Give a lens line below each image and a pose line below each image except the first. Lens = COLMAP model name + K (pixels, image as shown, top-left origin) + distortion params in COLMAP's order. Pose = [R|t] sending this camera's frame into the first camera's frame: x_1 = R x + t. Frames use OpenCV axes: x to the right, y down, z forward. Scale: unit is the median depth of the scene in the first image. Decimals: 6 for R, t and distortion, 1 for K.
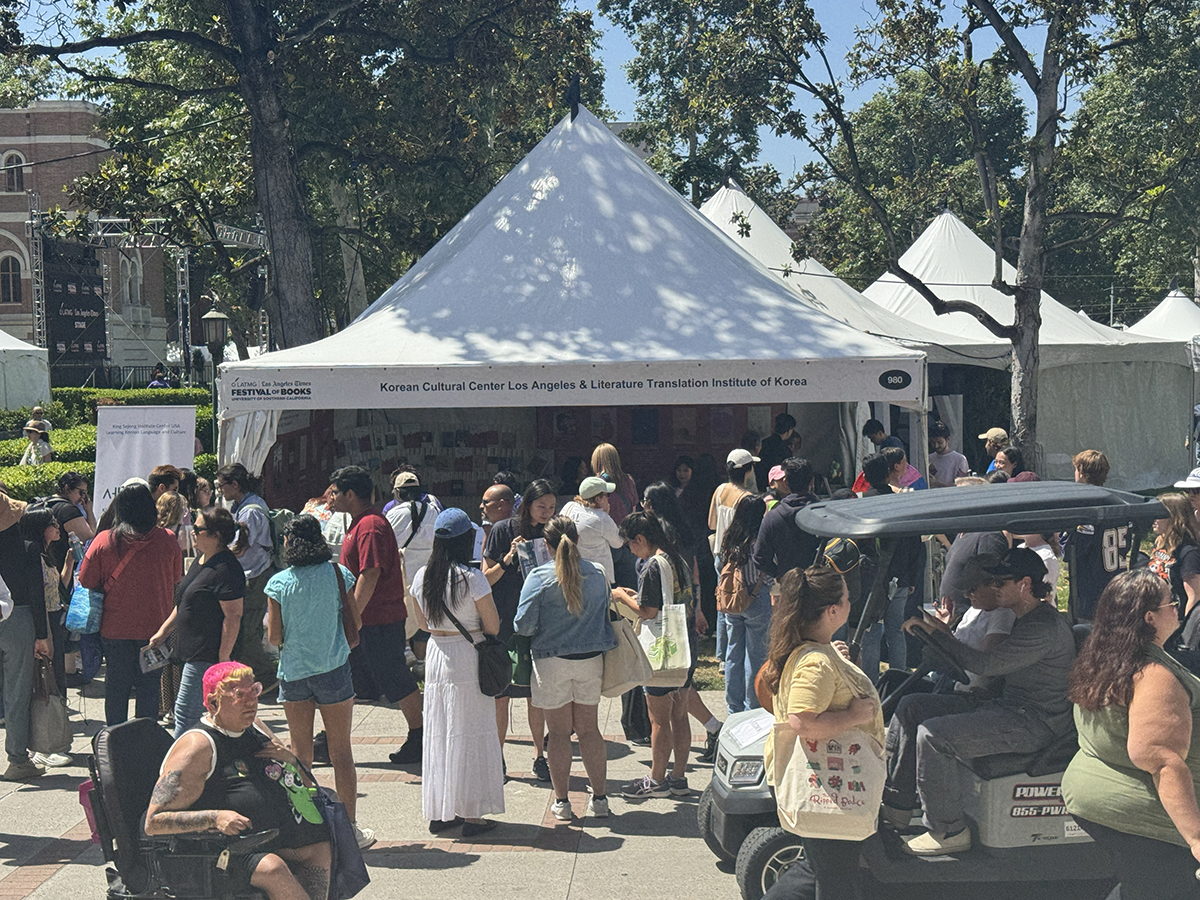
lens RADIAL K [[1712.1, 0, 601.5], [0, 1712.1, 444.3], [0, 0, 1]] dist [0.079086, 0.000000]
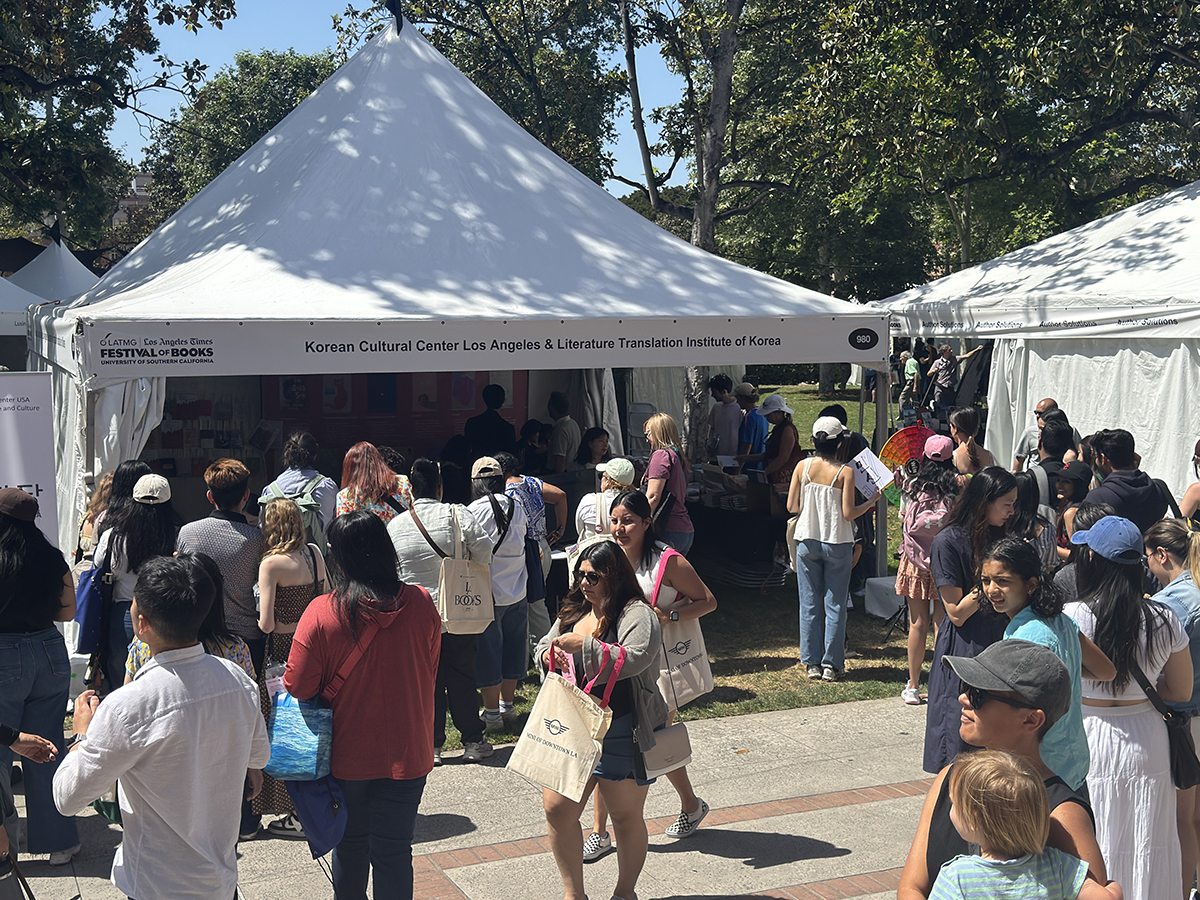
lens RADIAL K [[1497.4, 0, 598.1], [0, 1497.4, 459.5], [0, 0, 1]] dist [0.083364, 0.000000]
pose [[0.891774, -0.033144, 0.451266, -0.314923], [0.016511, 0.999033, 0.040747, -0.007777], [-0.452180, -0.028887, 0.891459, 0.327418]]
